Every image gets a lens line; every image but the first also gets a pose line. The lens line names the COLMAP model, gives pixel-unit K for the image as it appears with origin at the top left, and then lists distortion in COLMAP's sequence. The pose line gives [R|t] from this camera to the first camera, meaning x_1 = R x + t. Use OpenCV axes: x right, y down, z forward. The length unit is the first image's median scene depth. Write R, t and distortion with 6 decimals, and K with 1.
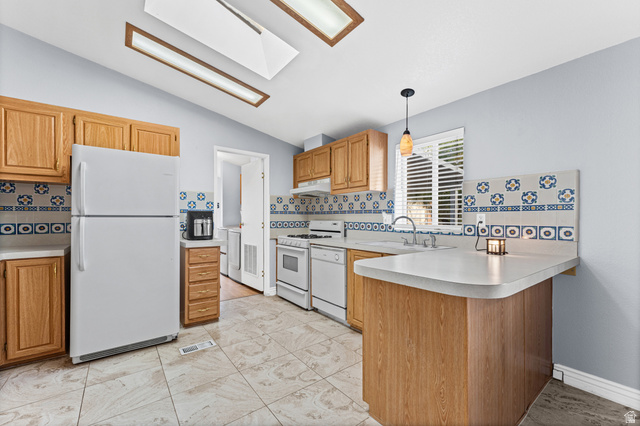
lens RADIAL K [[253.3, 0, 323.0], [0, 253.3, 214.4], [0, 0, 1]] dist [-0.000076, -0.000506]
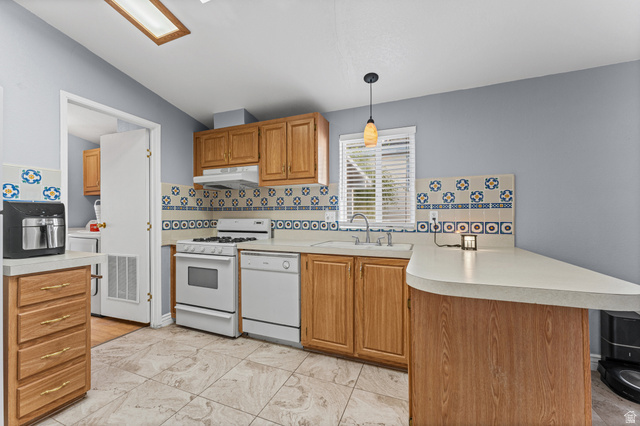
lens RADIAL K [[253.3, 0, 325.3], [0, 253.3, 212.9], [0, 0, 1]] dist [-0.000076, -0.000506]
pose [[0.873394, 0.002983, 0.487005, -0.239177], [-0.004511, 0.999988, 0.001965, 0.004877], [-0.486994, -0.003913, 0.873397, 0.264728]]
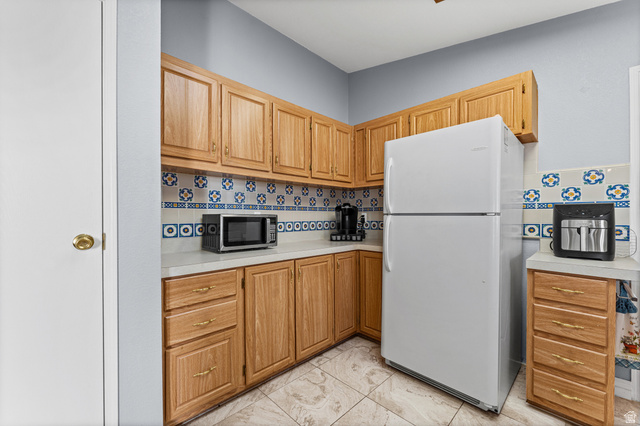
lens RADIAL K [[253.3, 0, 331.1], [0, 253.3, 218.2], [0, 0, 1]] dist [-0.000076, -0.000506]
pose [[0.116822, 0.008524, -0.993116, -0.017673], [0.011441, 0.999885, 0.009928, 0.006281], [0.993087, -0.012522, 0.116711, 0.475947]]
